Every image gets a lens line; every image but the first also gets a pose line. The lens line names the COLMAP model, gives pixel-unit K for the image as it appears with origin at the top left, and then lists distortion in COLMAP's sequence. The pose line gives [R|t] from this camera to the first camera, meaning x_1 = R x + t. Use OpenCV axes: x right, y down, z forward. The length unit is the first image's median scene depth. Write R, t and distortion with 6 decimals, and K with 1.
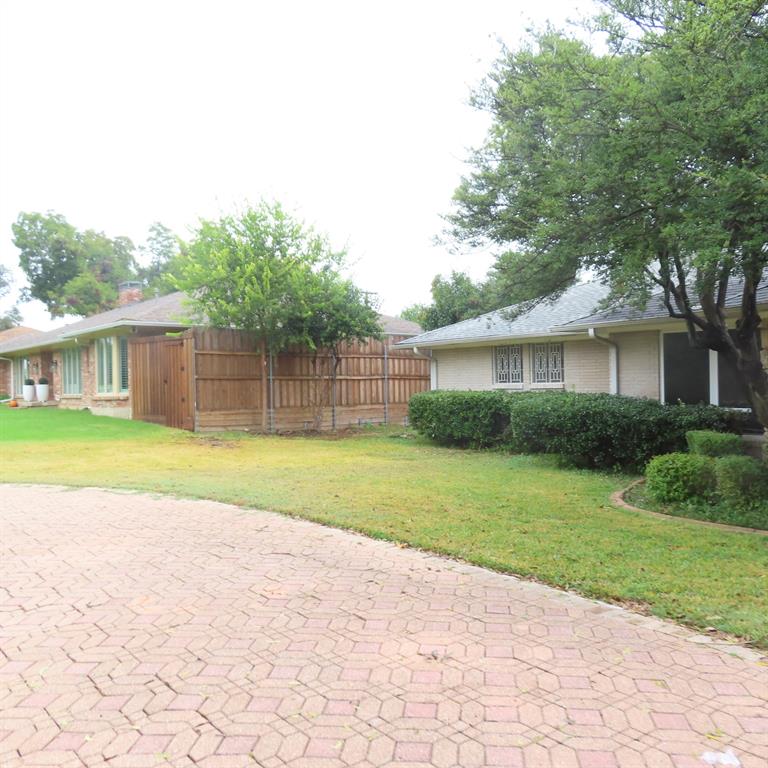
lens RADIAL K [[748.7, 0, 382.3], [0, 748.7, 380.8], [0, 0, 1]] dist [0.001410, 0.005638]
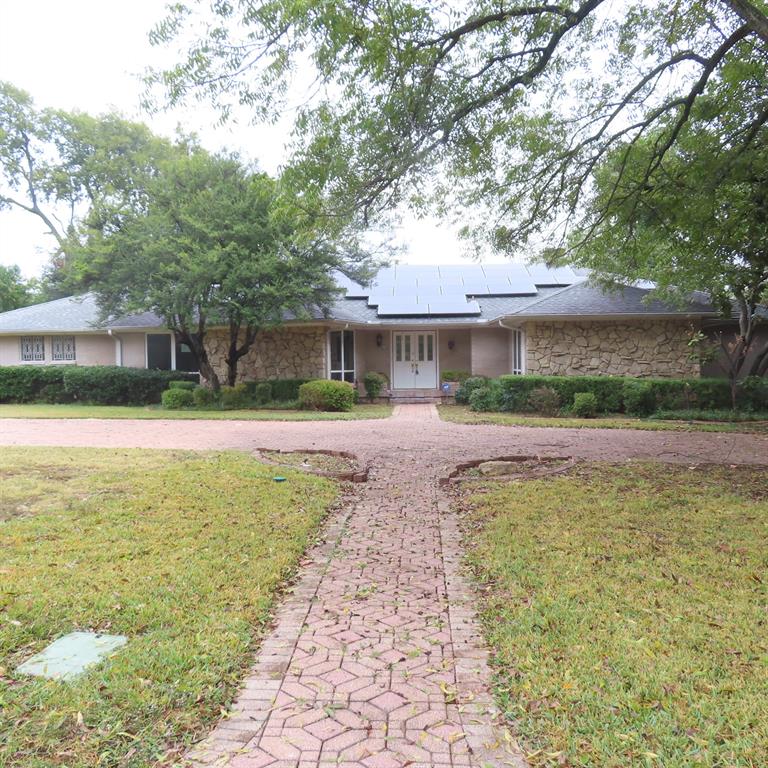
lens RADIAL K [[748.7, 0, 382.3], [0, 748.7, 380.8], [0, 0, 1]] dist [0.001410, 0.005638]
pose [[0.691690, -0.014405, 0.722051, -0.569456], [0.000303, 0.999807, 0.019655, 0.017896], [-0.722194, -0.013376, 0.691561, -0.729458]]
